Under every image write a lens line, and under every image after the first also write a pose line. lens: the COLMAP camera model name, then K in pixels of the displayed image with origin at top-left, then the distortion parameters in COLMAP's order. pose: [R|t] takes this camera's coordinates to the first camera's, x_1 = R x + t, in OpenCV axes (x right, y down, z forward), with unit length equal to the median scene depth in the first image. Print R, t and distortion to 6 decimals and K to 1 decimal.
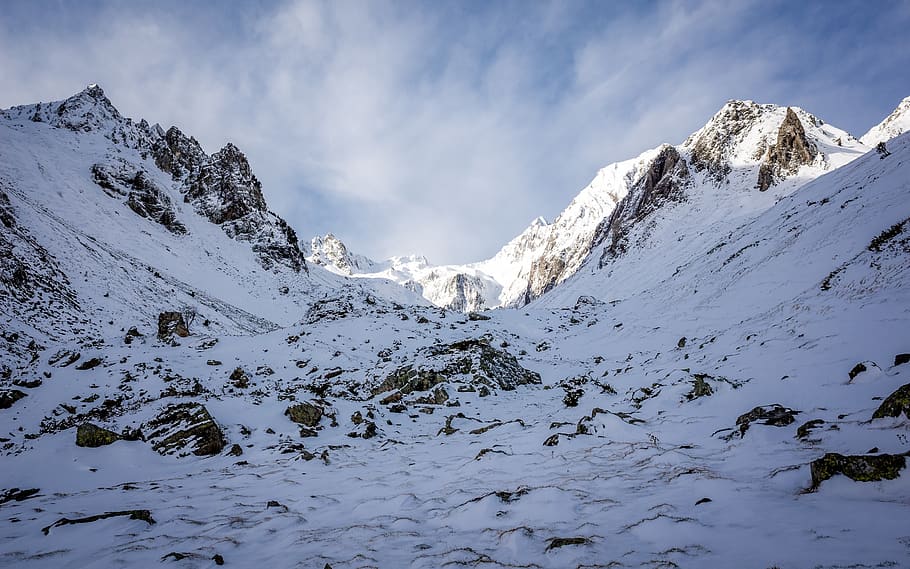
lens RADIAL K [[728.7, 0, 455.0], [0, 728.7, 284.5], [0, 0, 1]] dist [-0.065412, 0.074977]
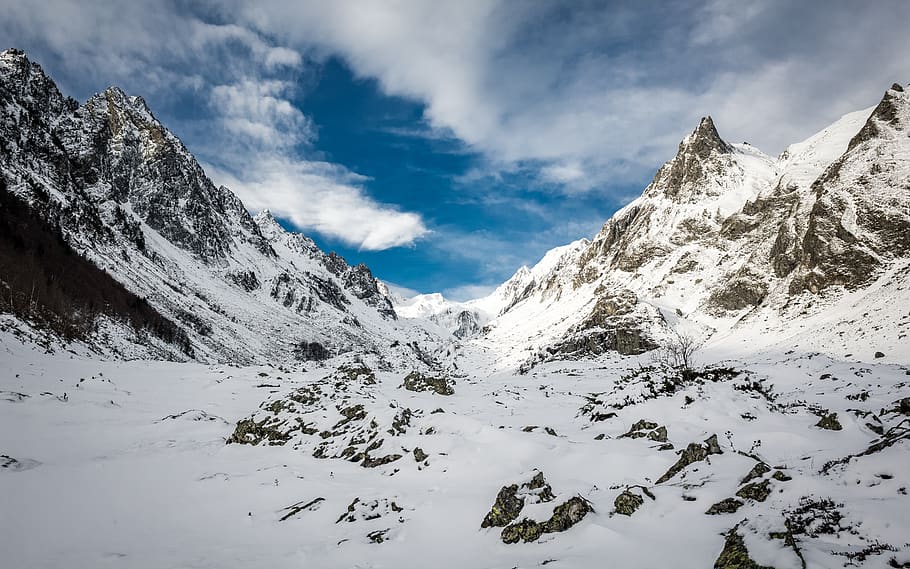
lens RADIAL K [[728.7, 0, 455.0], [0, 728.7, 284.5], [0, 0, 1]] dist [-0.065412, 0.074977]
pose [[0.999769, 0.011937, -0.017862, 0.031194], [-0.012366, 0.999633, -0.024122, -0.076604], [0.017567, 0.024338, 0.999549, -1.407861]]
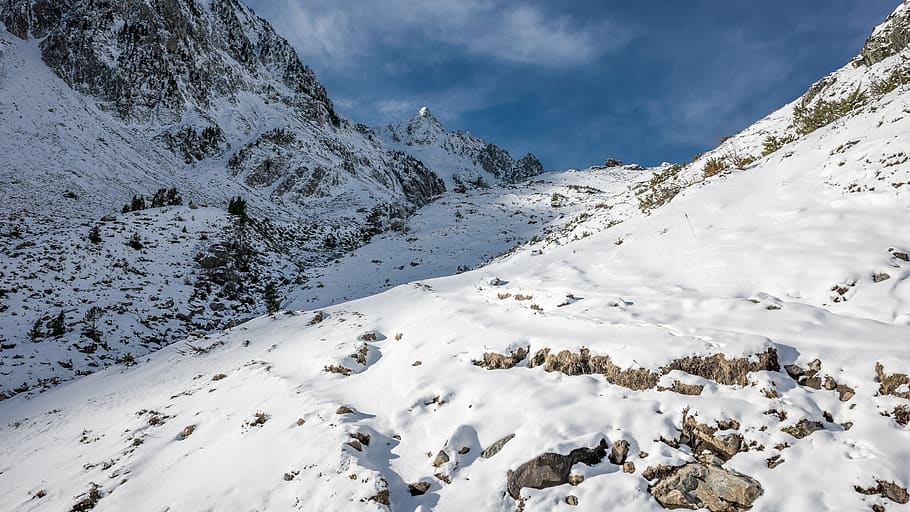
lens RADIAL K [[732.7, 0, 455.0], [0, 732.7, 256.0], [0, 0, 1]] dist [-0.001710, 0.000132]
pose [[0.936779, -0.034531, -0.348213, 0.090115], [0.042410, 0.998987, 0.015028, -0.001495], [0.347341, -0.028846, 0.937295, -0.591968]]
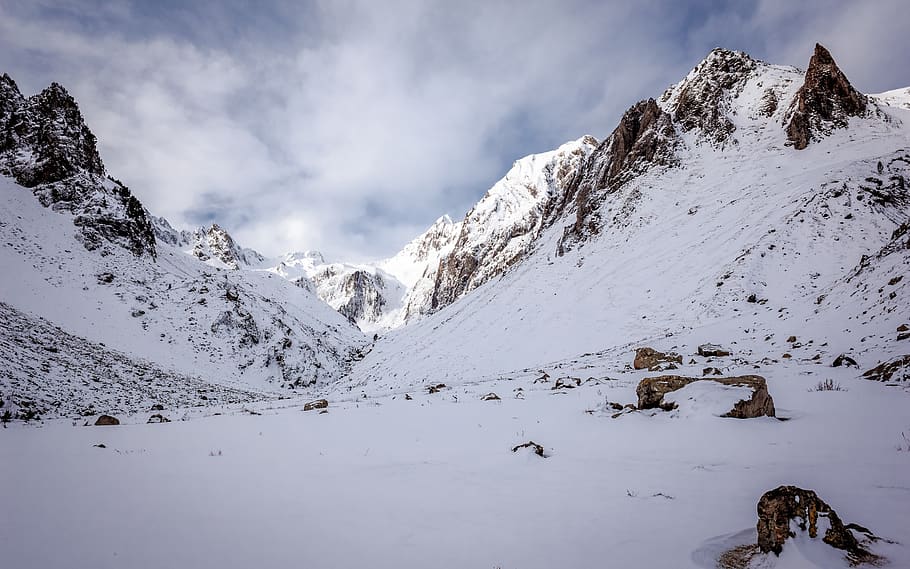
lens RADIAL K [[728.7, 0, 455.0], [0, 728.7, 284.5], [0, 0, 1]] dist [-0.065412, 0.074977]
pose [[0.990077, 0.025109, 0.138264, 0.001893], [-0.024581, 0.999683, -0.005530, 0.008136], [-0.138359, 0.002076, 0.990380, 0.214006]]
